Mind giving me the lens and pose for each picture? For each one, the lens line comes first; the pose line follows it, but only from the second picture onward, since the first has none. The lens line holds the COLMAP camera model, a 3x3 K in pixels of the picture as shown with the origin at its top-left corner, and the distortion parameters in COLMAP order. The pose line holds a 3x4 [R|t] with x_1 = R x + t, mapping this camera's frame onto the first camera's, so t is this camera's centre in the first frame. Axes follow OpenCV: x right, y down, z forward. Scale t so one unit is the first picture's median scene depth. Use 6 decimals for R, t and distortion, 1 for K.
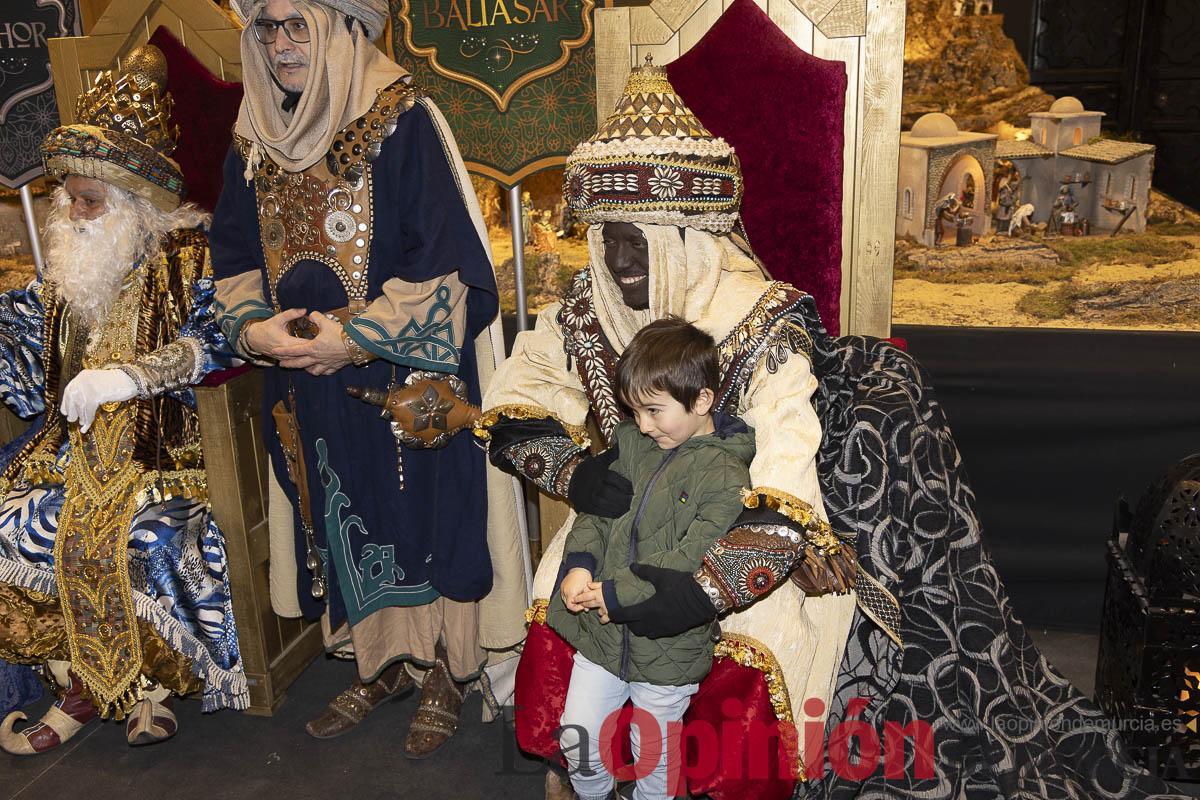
lens RADIAL K [[1067.3, 0, 606.2], [0, 1067.3, 402.6], [0, 0, 1]] dist [0.007263, 0.002947]
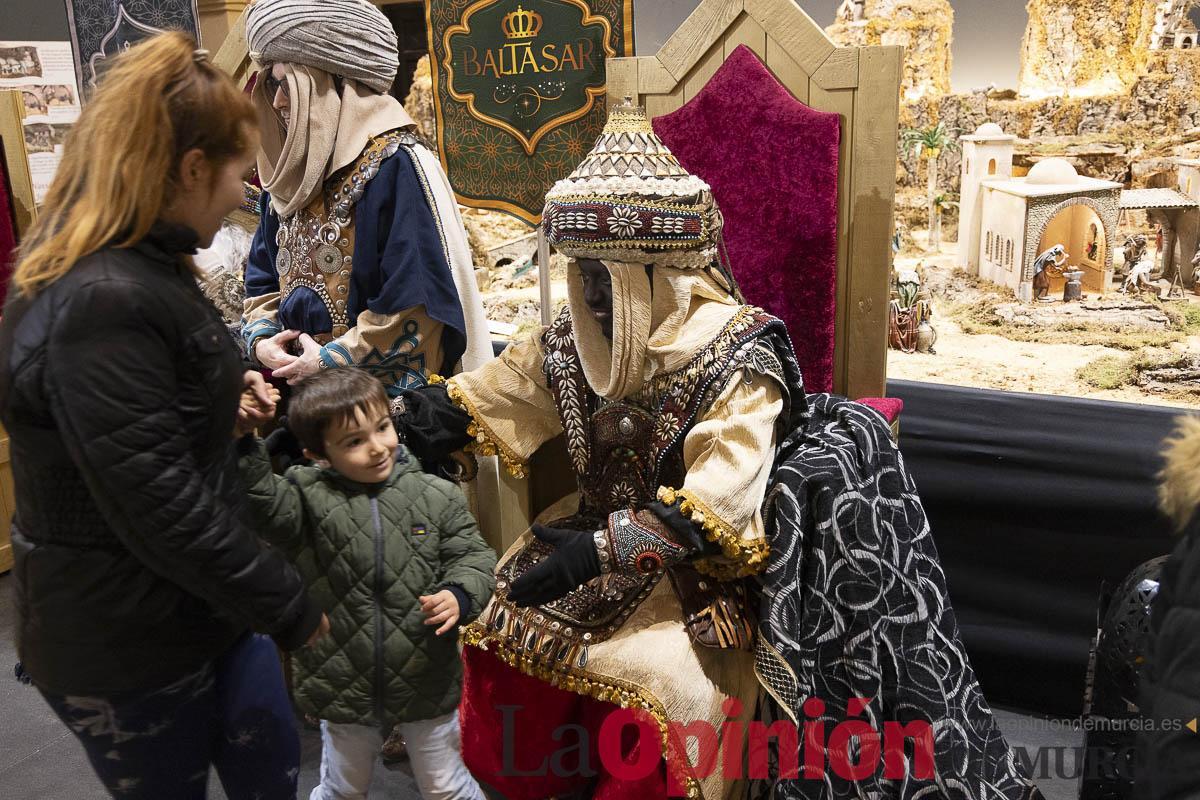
lens RADIAL K [[1067.3, 0, 606.2], [0, 1067.3, 402.6], [0, 0, 1]] dist [0.007263, 0.002947]
pose [[0.969155, 0.075306, -0.234663, 0.243974], [-0.079787, 0.996765, -0.009644, -0.026193], [0.233178, 0.028070, 0.972029, 0.005607]]
